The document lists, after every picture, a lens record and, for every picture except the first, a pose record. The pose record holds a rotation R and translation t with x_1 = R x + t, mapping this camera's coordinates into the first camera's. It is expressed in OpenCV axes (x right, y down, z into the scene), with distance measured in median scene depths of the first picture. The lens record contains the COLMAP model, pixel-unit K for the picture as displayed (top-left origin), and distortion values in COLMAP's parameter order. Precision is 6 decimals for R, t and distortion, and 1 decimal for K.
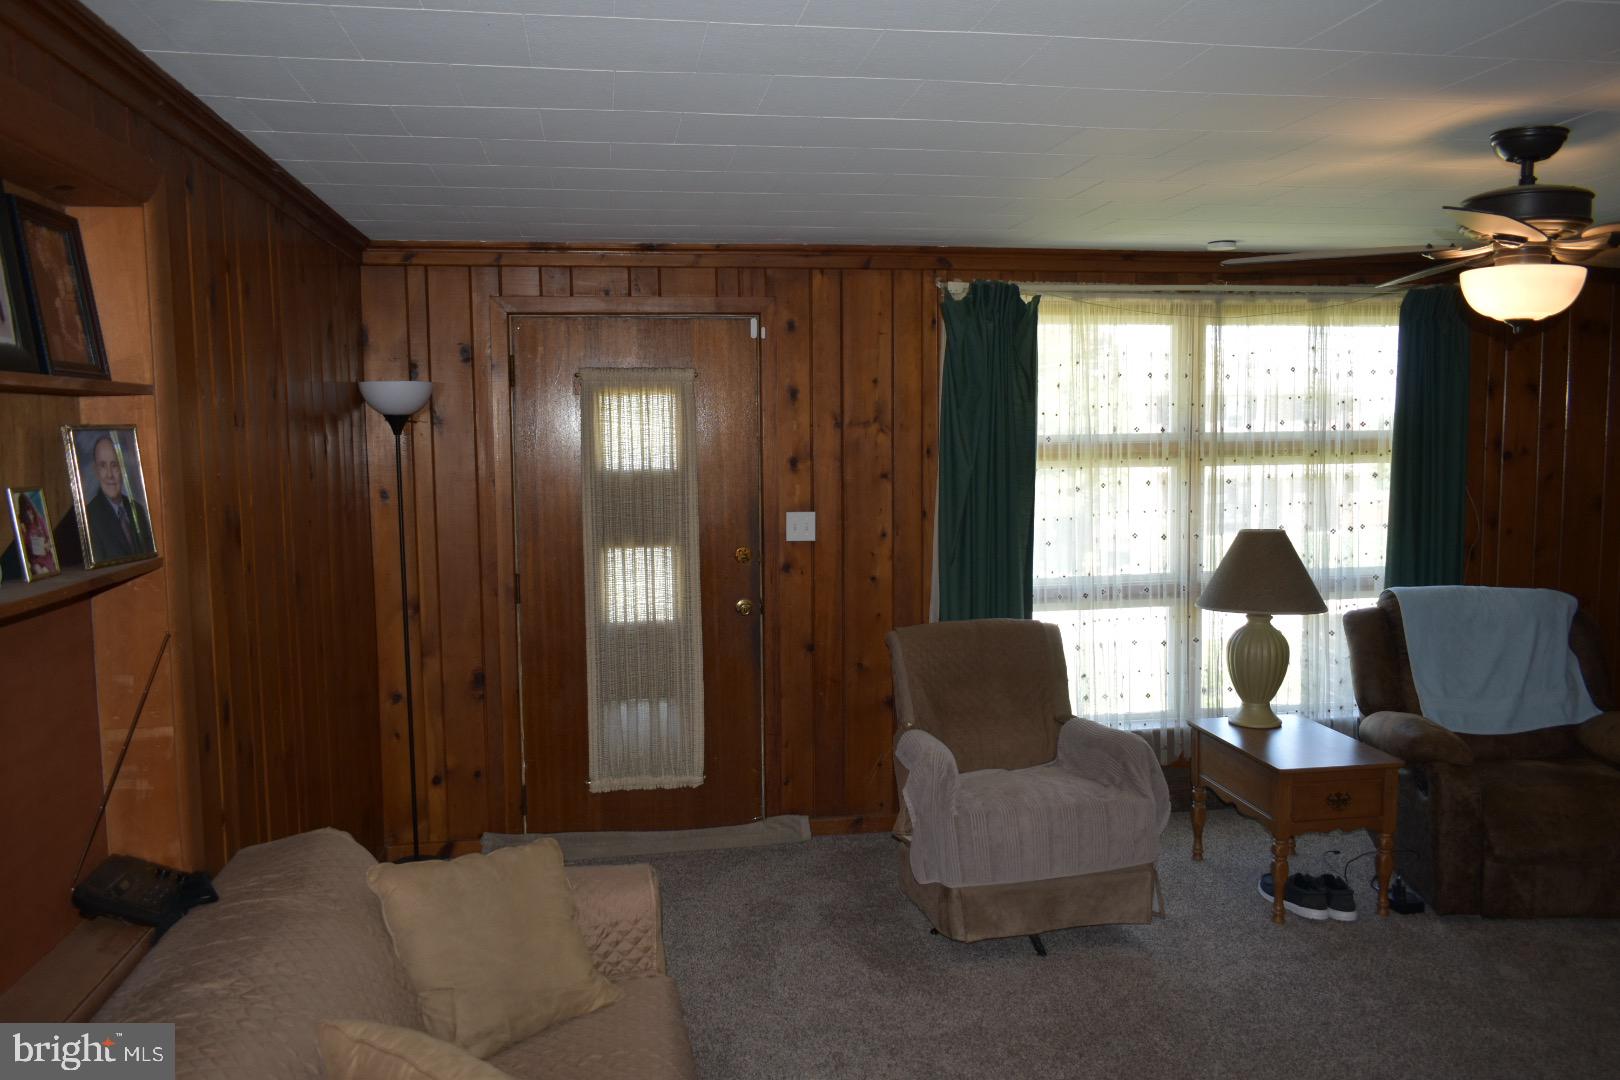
lens RADIAL K [[1245.6, 0, 807.1], [0, 1245.6, 536.9], [0, 0, 1]] dist [-0.013797, 0.006625]
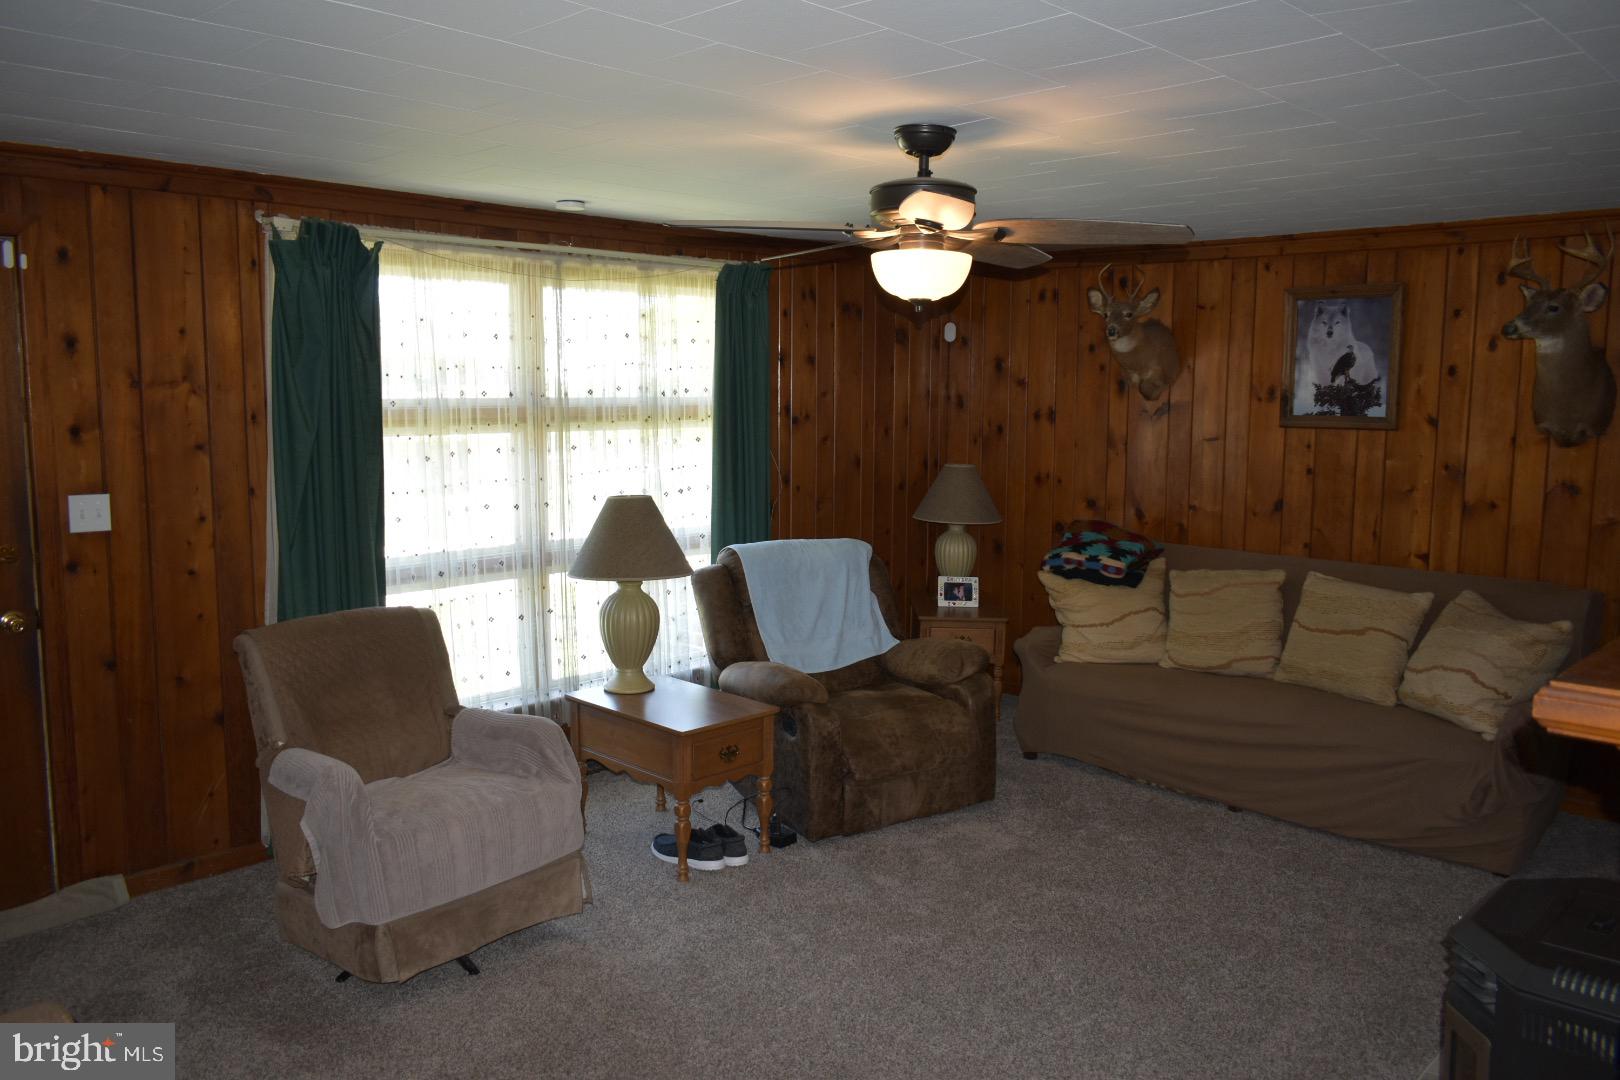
lens RADIAL K [[1245.6, 0, 800.8], [0, 1245.6, 537.5], [0, 0, 1]] dist [-0.013797, 0.006625]
pose [[0.802614, -0.056823, 0.593786, -0.112417], [0.038696, 0.998316, 0.043229, -0.009641], [-0.595242, -0.011719, 0.803461, 0.104616]]
